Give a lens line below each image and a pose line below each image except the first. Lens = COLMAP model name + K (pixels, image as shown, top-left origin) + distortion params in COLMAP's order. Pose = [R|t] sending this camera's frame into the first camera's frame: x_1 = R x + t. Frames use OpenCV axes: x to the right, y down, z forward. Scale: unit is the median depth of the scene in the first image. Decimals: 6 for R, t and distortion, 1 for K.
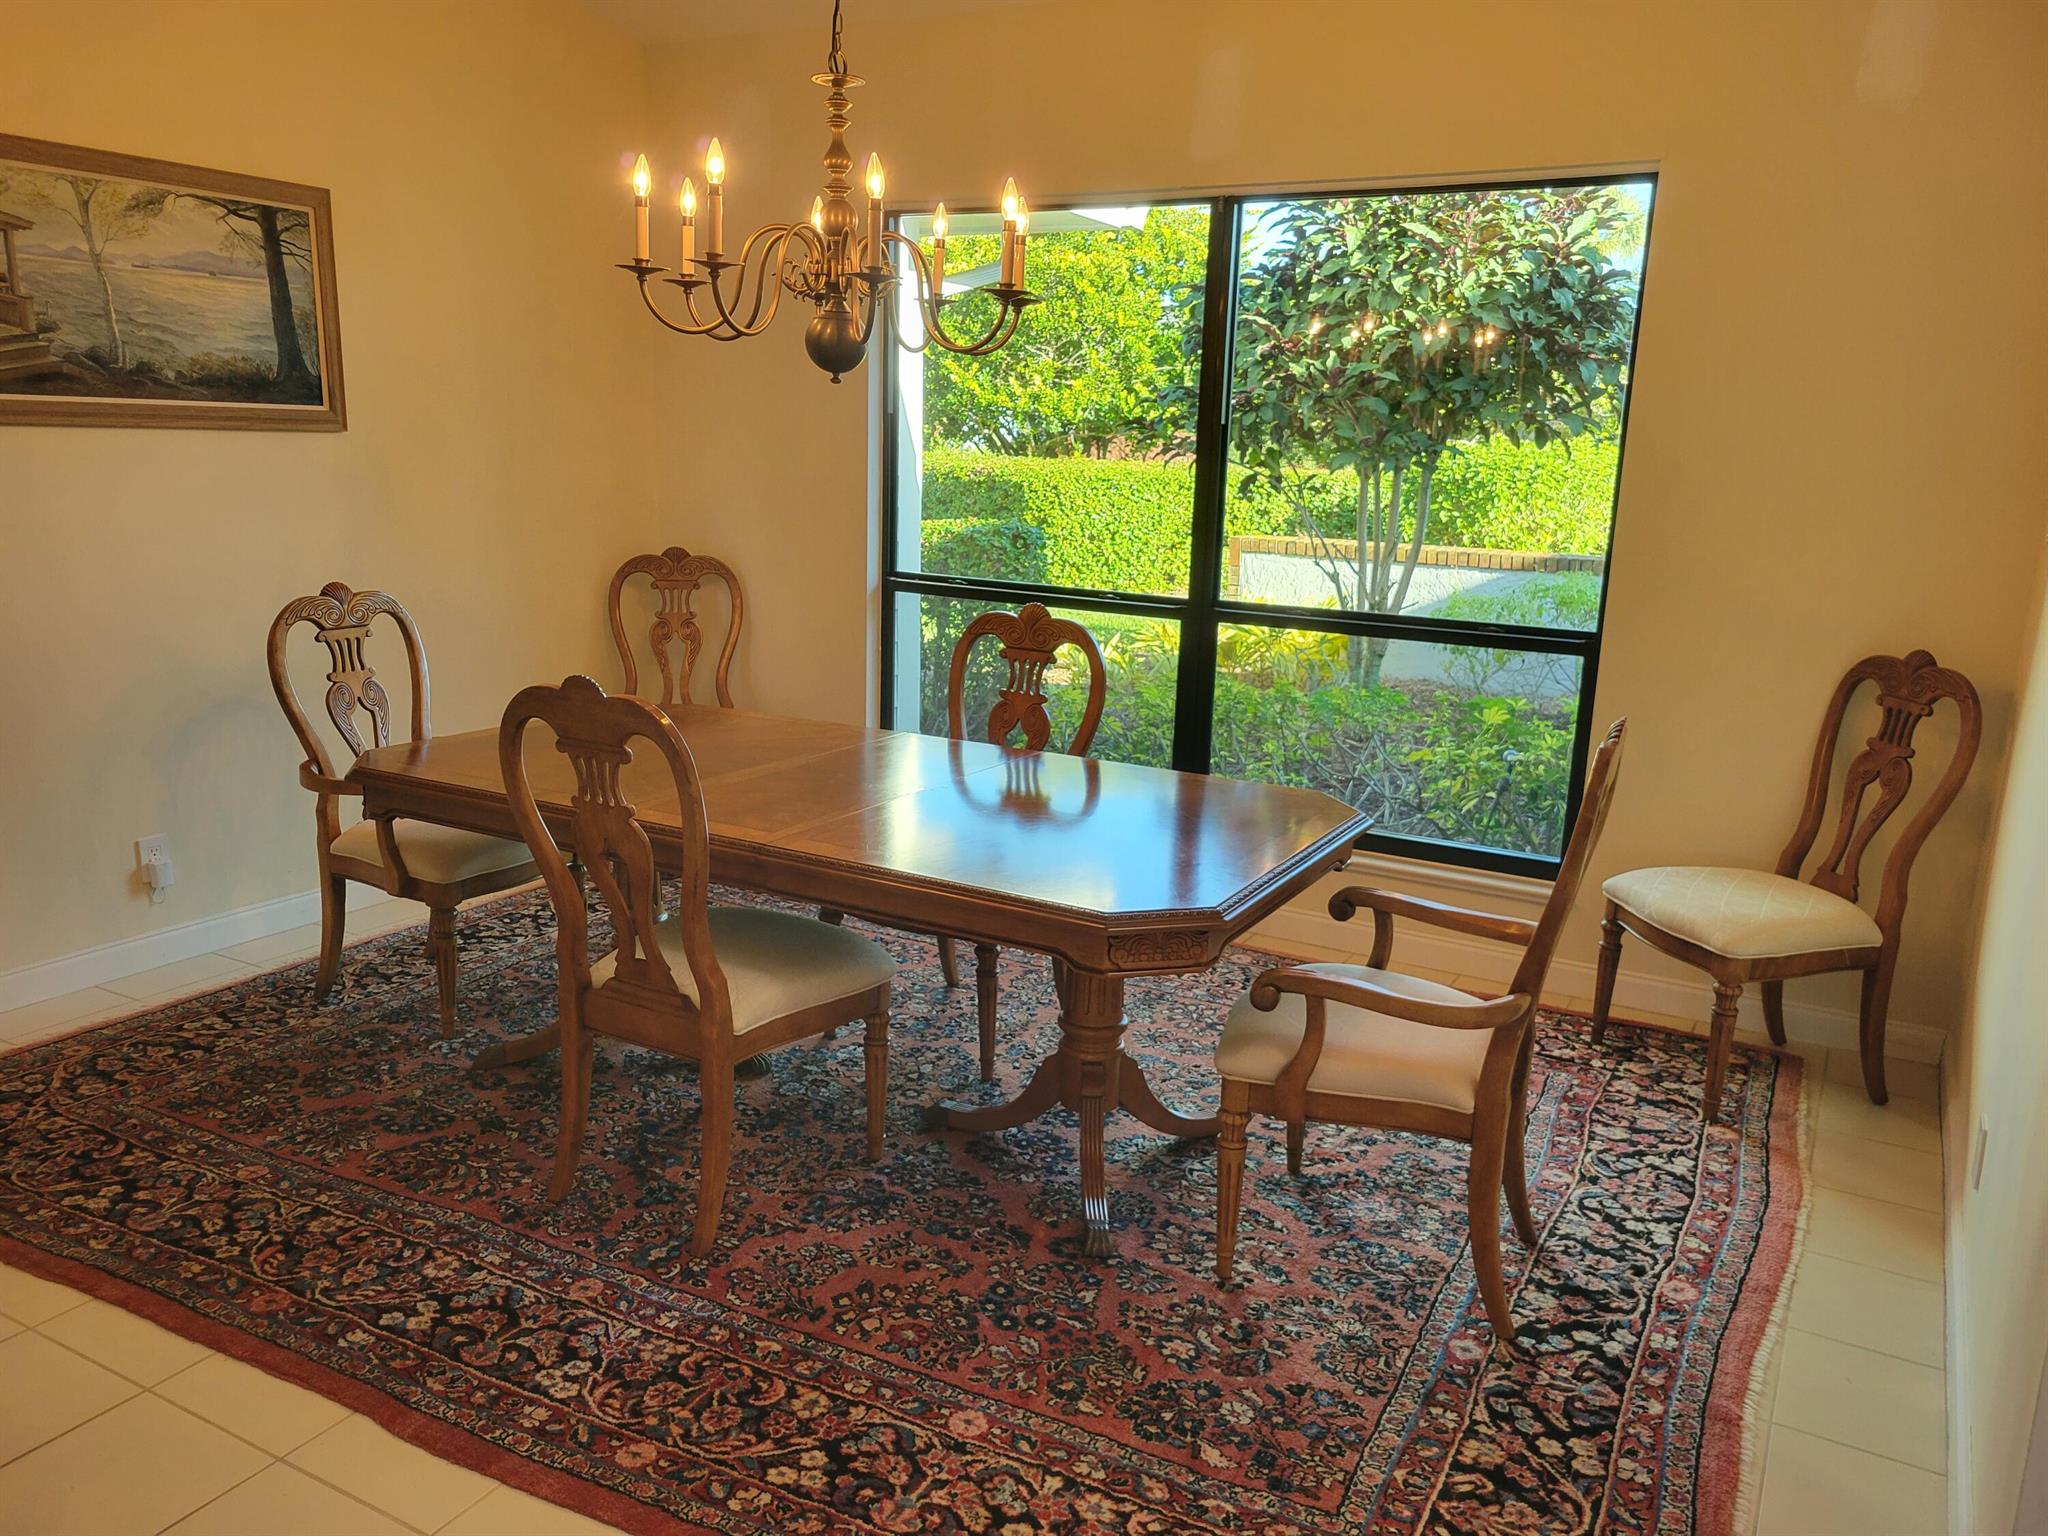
lens RADIAL K [[1539.3, 0, 1014.4], [0, 1539.3, 765.3], [0, 0, 1]] dist [0.052284, -0.035336]
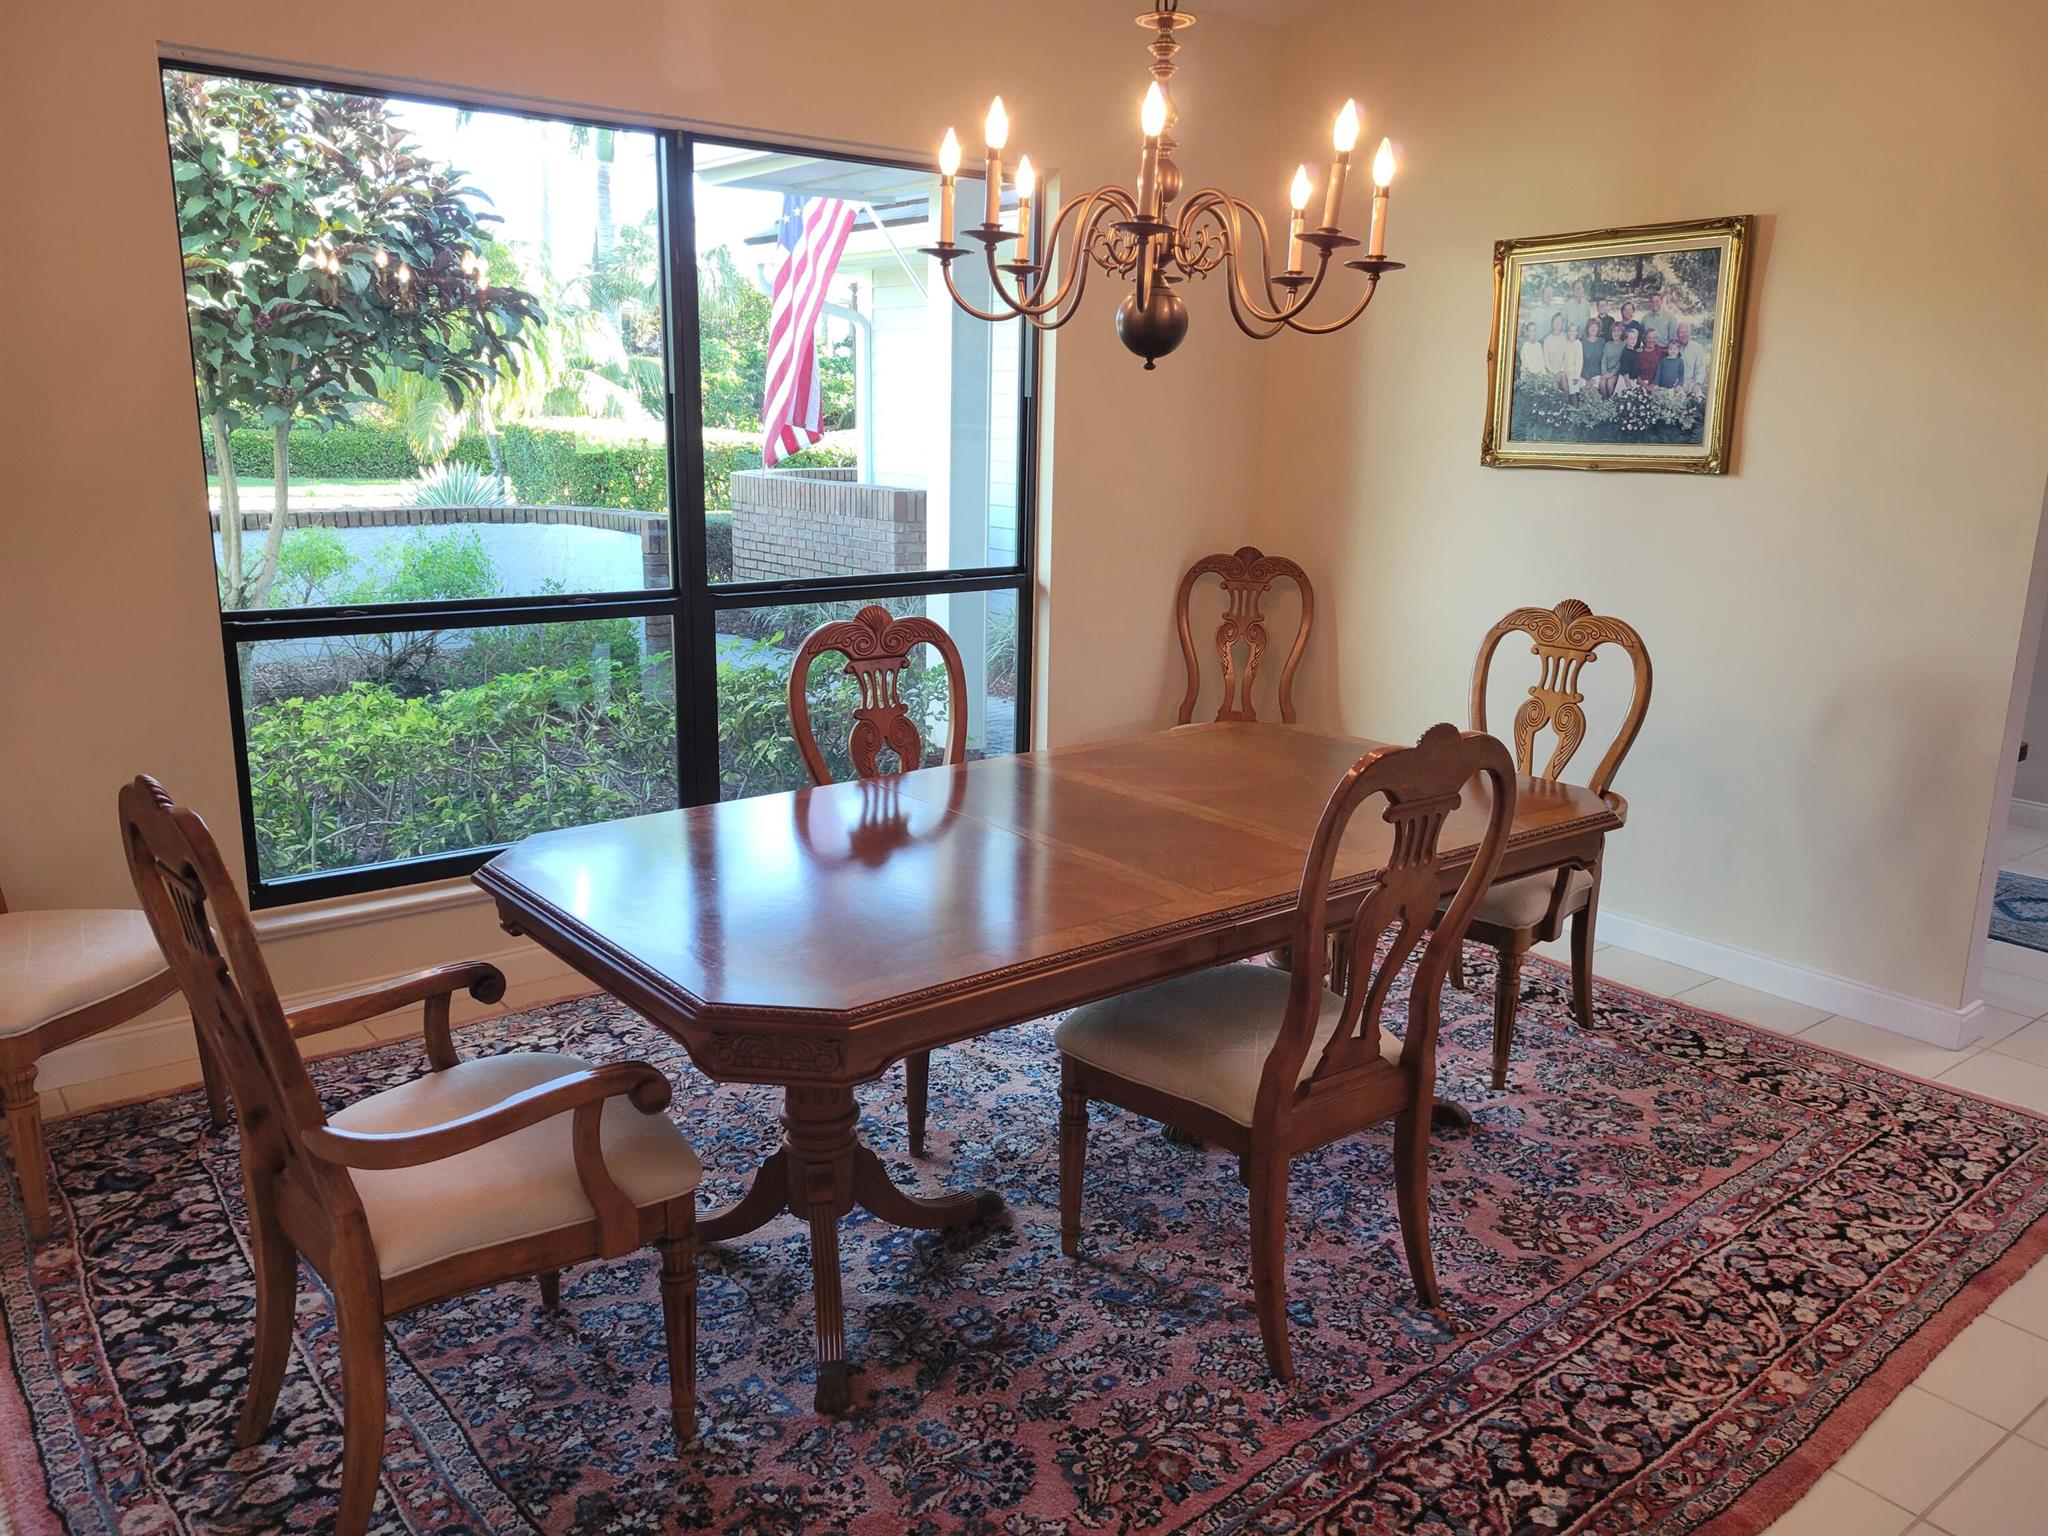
lens RADIAL K [[1539.3, 0, 1016.1], [0, 1539.3, 770.6], [0, 0, 1]] dist [0.052284, -0.035336]
pose [[0.386730, -0.240869, 0.890181, -1.094156], [0.192986, 0.965052, 0.177287, -0.222663], [-0.901774, 0.103230, 0.419699, 0.812866]]
